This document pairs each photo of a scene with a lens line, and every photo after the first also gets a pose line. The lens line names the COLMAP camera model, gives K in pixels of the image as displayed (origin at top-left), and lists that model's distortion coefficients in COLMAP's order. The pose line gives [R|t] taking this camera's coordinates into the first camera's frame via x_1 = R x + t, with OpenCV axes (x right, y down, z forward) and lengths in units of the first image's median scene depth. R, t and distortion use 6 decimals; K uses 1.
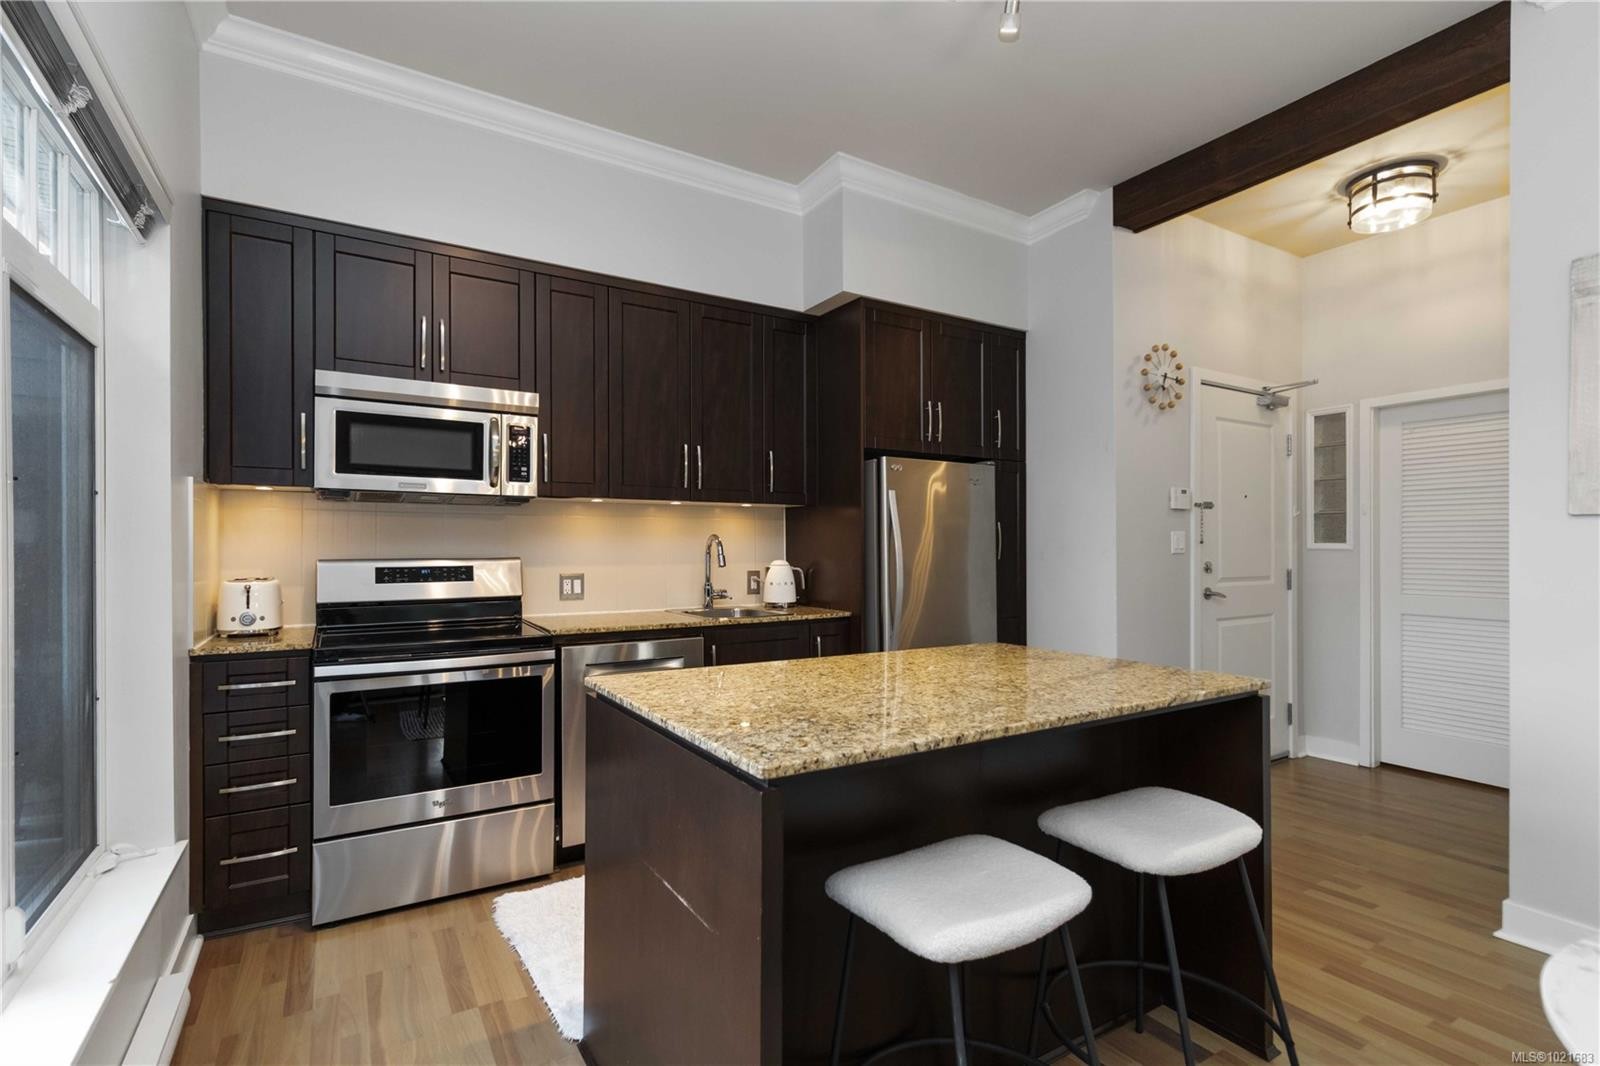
lens RADIAL K [[740.8, 0, 779.2], [0, 740.8, 548.3], [0, 0, 1]] dist [-0.000065, 0.000202]
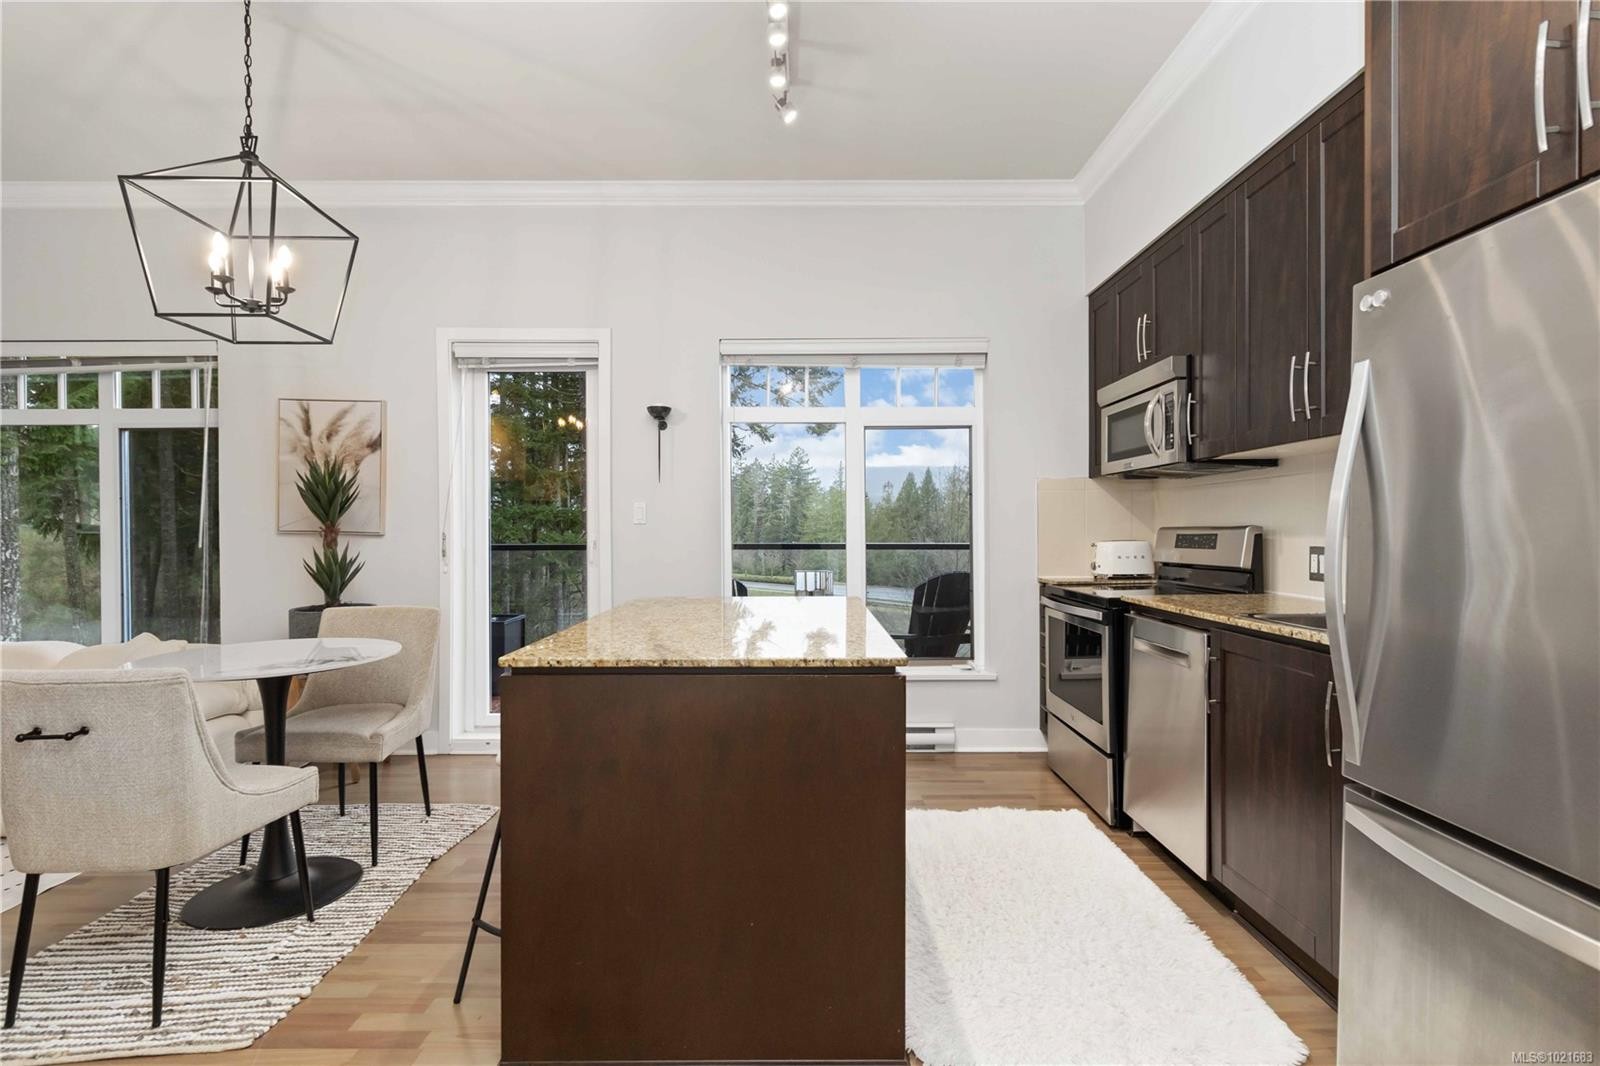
lens RADIAL K [[759.5, 0, 800.0], [0, 759.5, 533.0], [0, 0, 1]] dist [-0.000980, -0.000058]
pose [[-0.519398, 0.004710, -0.854520, 0.631618], [0.002707, 0.999989, 0.003867, 0.013943], [0.854528, -0.000305, -0.519405, 0.890128]]
